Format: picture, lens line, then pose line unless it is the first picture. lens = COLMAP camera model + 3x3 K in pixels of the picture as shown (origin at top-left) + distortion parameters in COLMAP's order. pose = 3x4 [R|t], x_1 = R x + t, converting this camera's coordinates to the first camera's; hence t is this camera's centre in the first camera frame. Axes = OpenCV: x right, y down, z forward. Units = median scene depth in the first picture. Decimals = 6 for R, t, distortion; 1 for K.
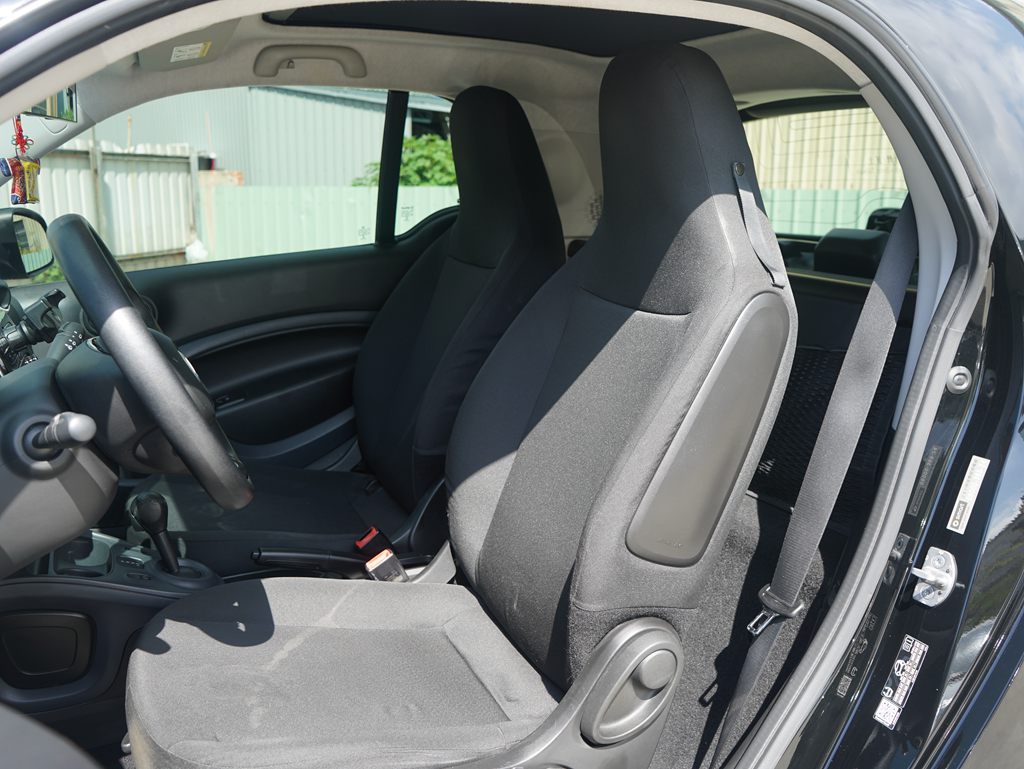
lens RADIAL K [[918.9, 0, 507.7], [0, 918.9, 383.3], [0, 0, 1]] dist [-0.014443, 0.029011]
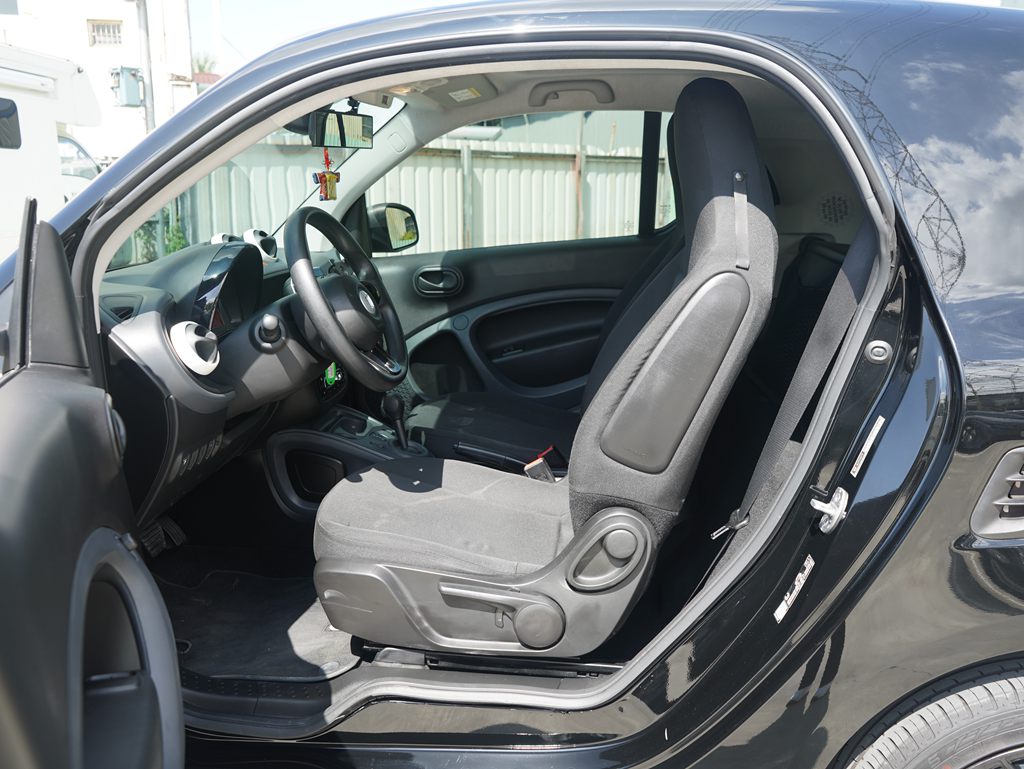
lens RADIAL K [[918.9, 0, 515.7], [0, 918.9, 381.2], [0, 0, 1]] dist [-0.014443, 0.029011]
pose [[0.863426, 0.103505, -0.493744, 0.499242], [-0.103556, 0.994248, 0.027335, 0.036671], [0.493733, 0.027528, 0.869178, -0.200730]]
